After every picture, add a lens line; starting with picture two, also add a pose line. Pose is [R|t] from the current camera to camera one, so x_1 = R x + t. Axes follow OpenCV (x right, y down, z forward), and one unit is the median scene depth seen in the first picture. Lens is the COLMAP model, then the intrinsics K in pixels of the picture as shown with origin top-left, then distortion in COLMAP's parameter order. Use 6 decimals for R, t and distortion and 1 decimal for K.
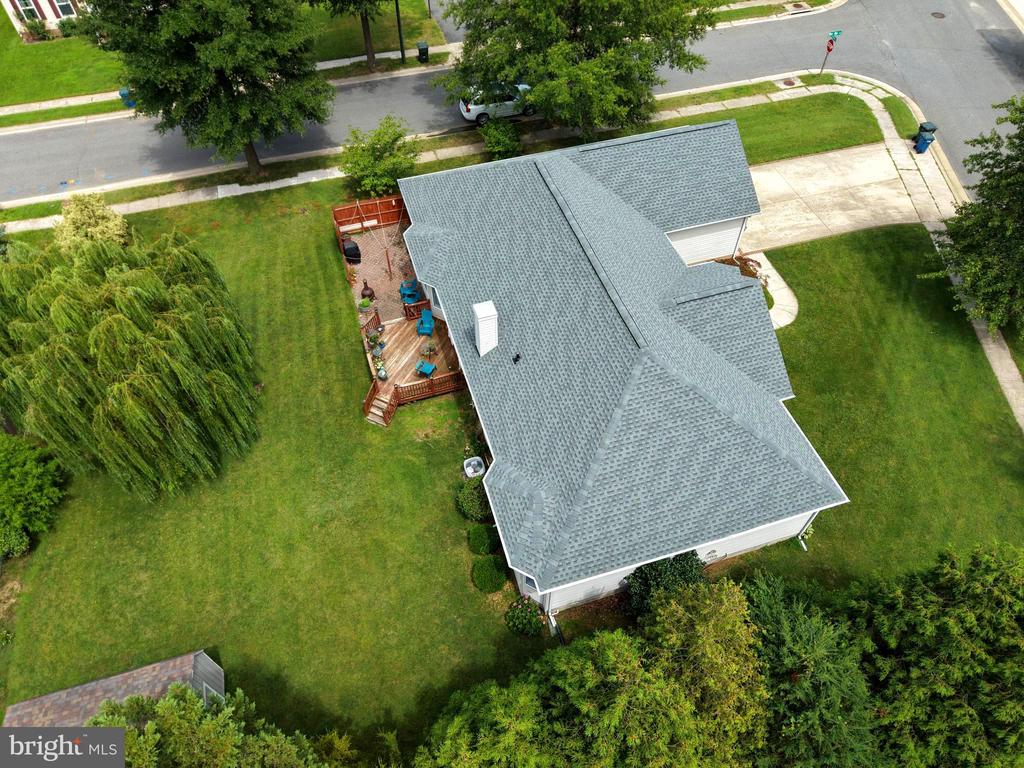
lens RADIAL K [[685.6, 0, 510.5], [0, 685.6, 386.7], [0, 0, 1]] dist [0.022240, -0.021624]
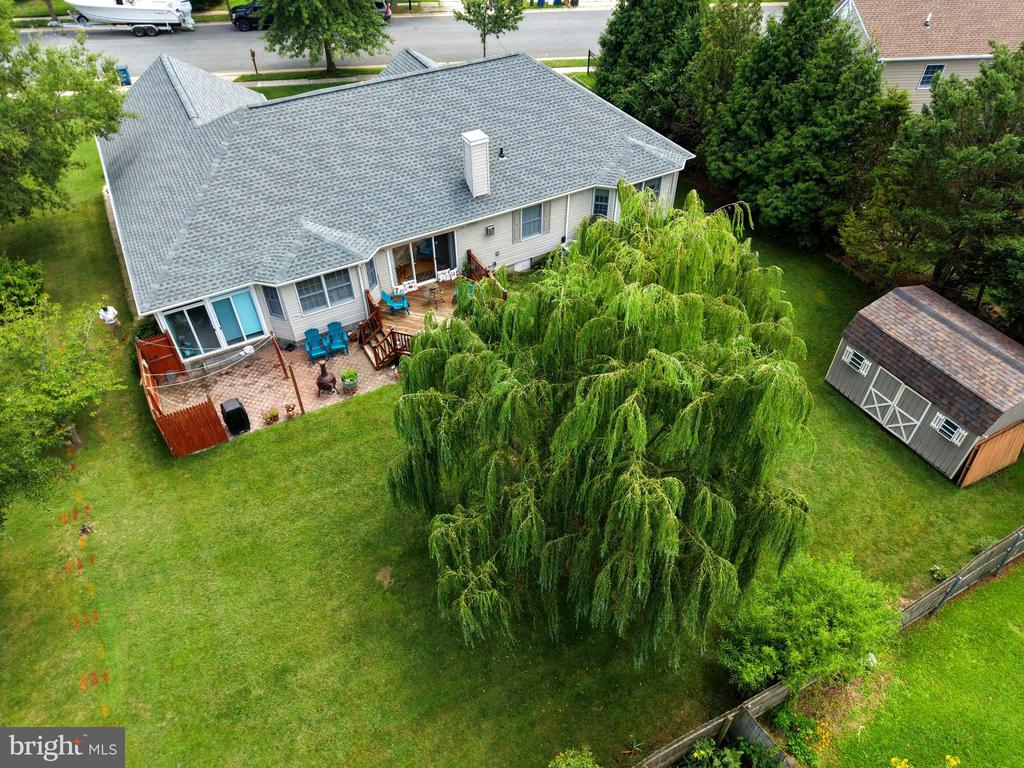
lens RADIAL K [[685.6, 0, 507.9], [0, 685.6, 384.8], [0, 0, 1]] dist [0.022240, -0.021624]
pose [[-0.198477, -0.673842, 0.711719, -0.801071], [0.775486, 0.336098, 0.534471, -0.391741], [-0.599356, 0.658009, 0.455848, 0.606512]]
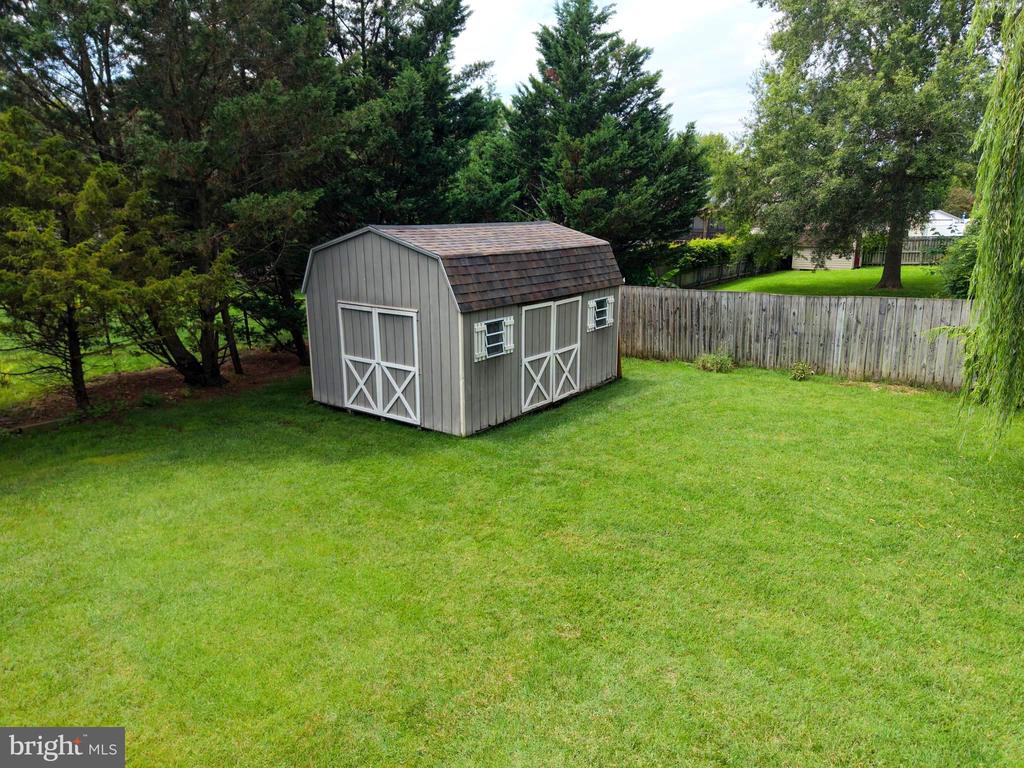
lens RADIAL K [[685.6, 0, 514.7], [0, 685.6, 387.6], [0, 0, 1]] dist [0.022240, -0.021624]
pose [[-0.805729, 0.161918, -0.569722, -0.134480], [-0.454341, 0.448121, 0.769910, 0.010968], [0.379967, 0.879187, -0.287498, 0.832592]]
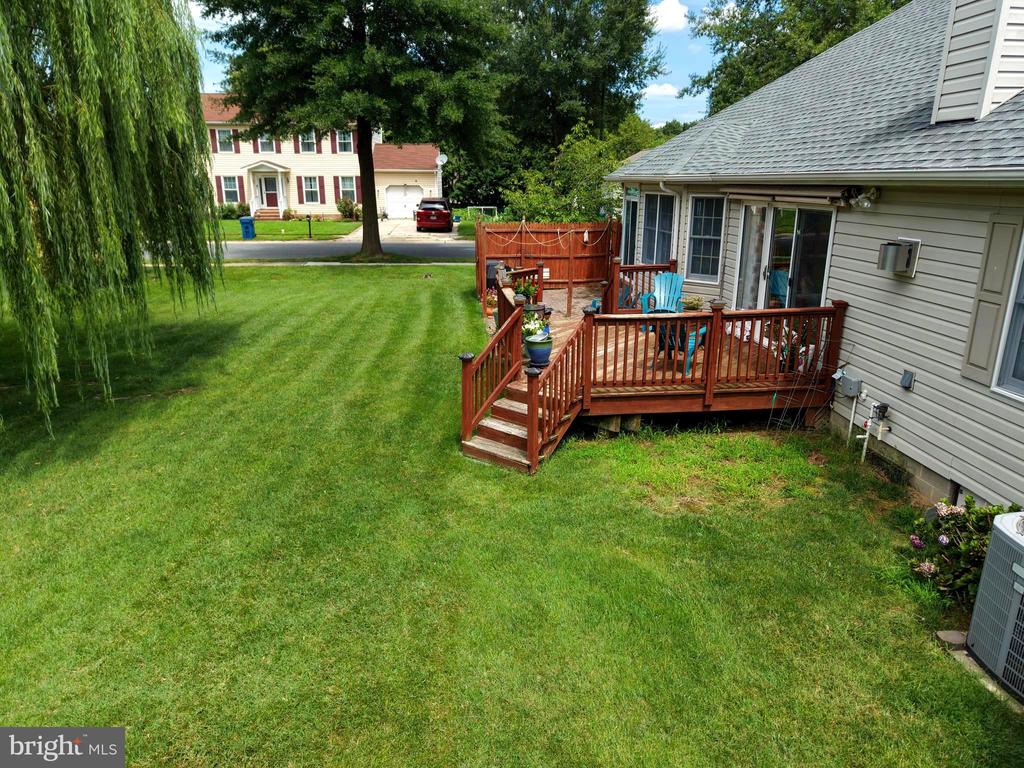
lens RADIAL K [[685.6, 0, 519.2], [0, 685.6, 393.0], [0, 0, 1]] dist [0.022240, -0.021624]
pose [[0.979409, 0.071124, -0.188943, -0.128059], [-0.165812, 0.817291, -0.551852, 0.166304], [0.115172, 0.571818, 0.812256, 0.714001]]
